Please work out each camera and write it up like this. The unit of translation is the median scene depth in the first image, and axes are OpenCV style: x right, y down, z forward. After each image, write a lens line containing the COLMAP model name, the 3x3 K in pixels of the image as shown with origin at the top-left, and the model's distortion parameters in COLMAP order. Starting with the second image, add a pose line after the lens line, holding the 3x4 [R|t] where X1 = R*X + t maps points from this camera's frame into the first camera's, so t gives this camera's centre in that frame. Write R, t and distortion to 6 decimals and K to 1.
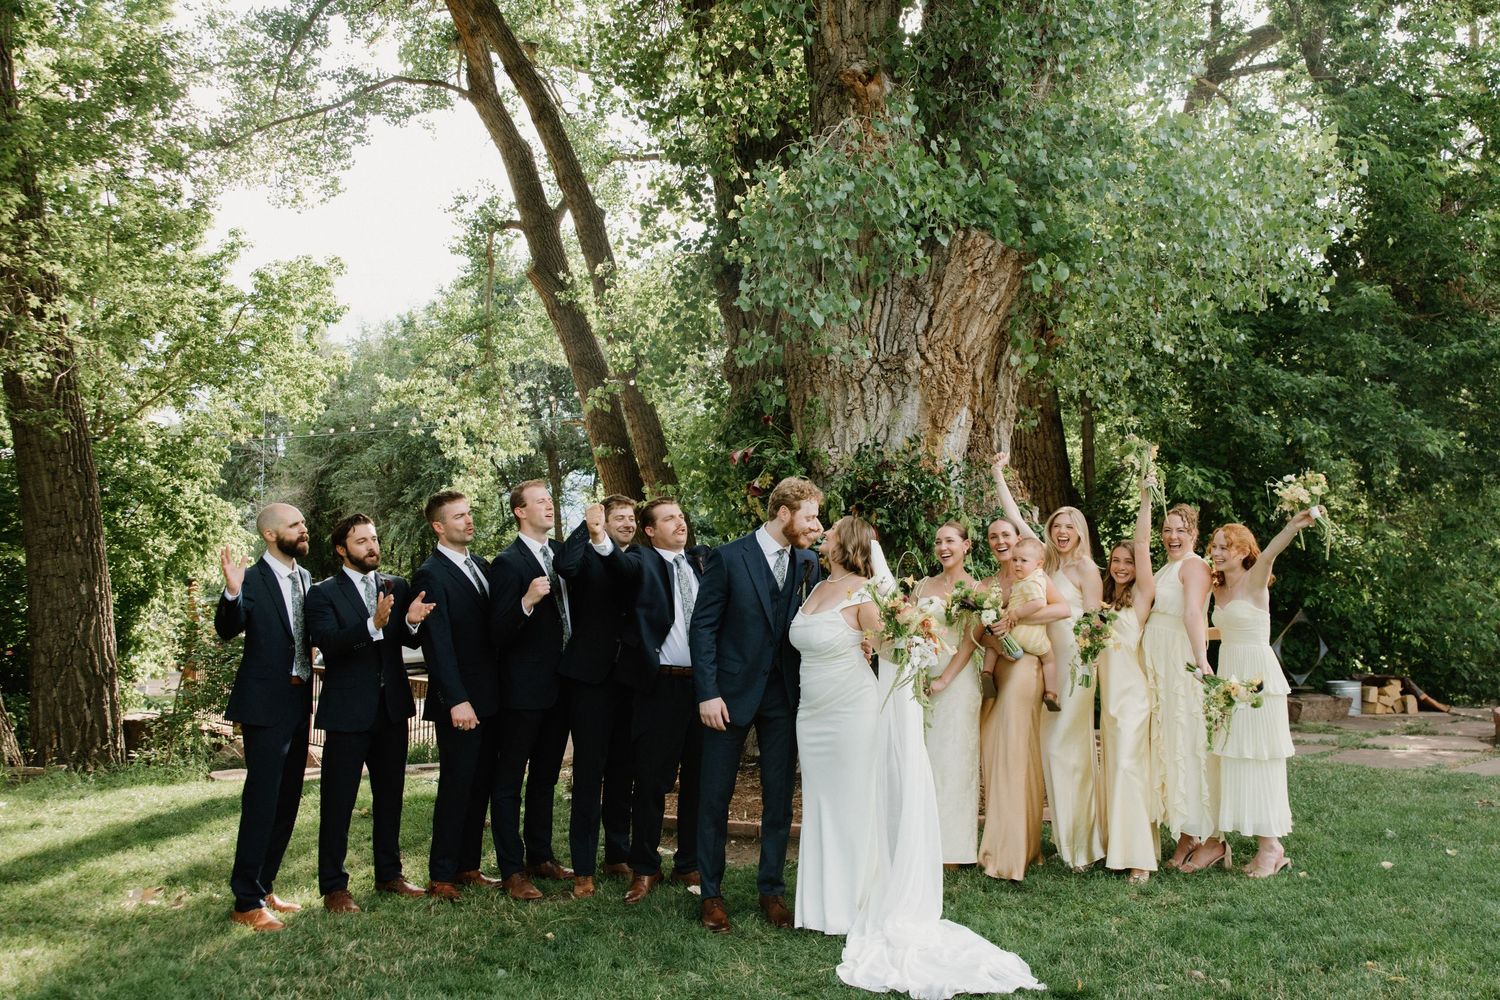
lens RADIAL K [[1174.4, 0, 784.9], [0, 1174.4, 497.1], [0, 0, 1]] dist [0.002104, 0.031073]
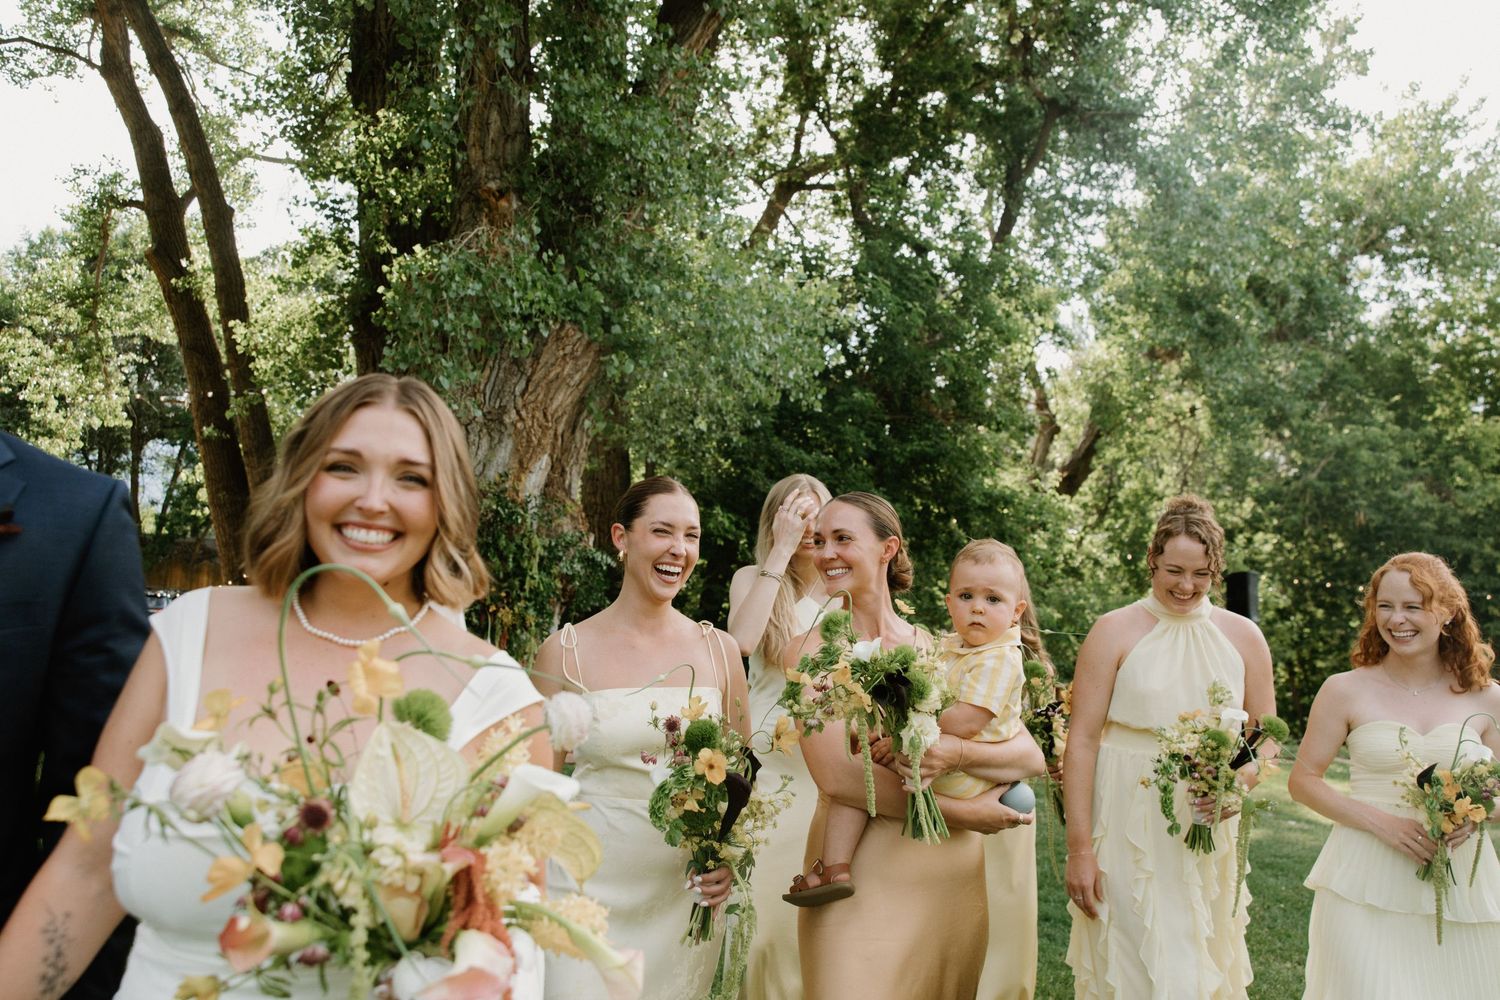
lens RADIAL K [[1174.4, 0, 784.9], [0, 1174.4, 497.1], [0, 0, 1]] dist [0.002104, 0.031073]
pose [[0.933415, 0.112607, 0.340671, -0.036226], [-0.112022, 0.993474, -0.021454, -0.028173], [-0.340864, -0.018137, 0.939938, -0.299046]]
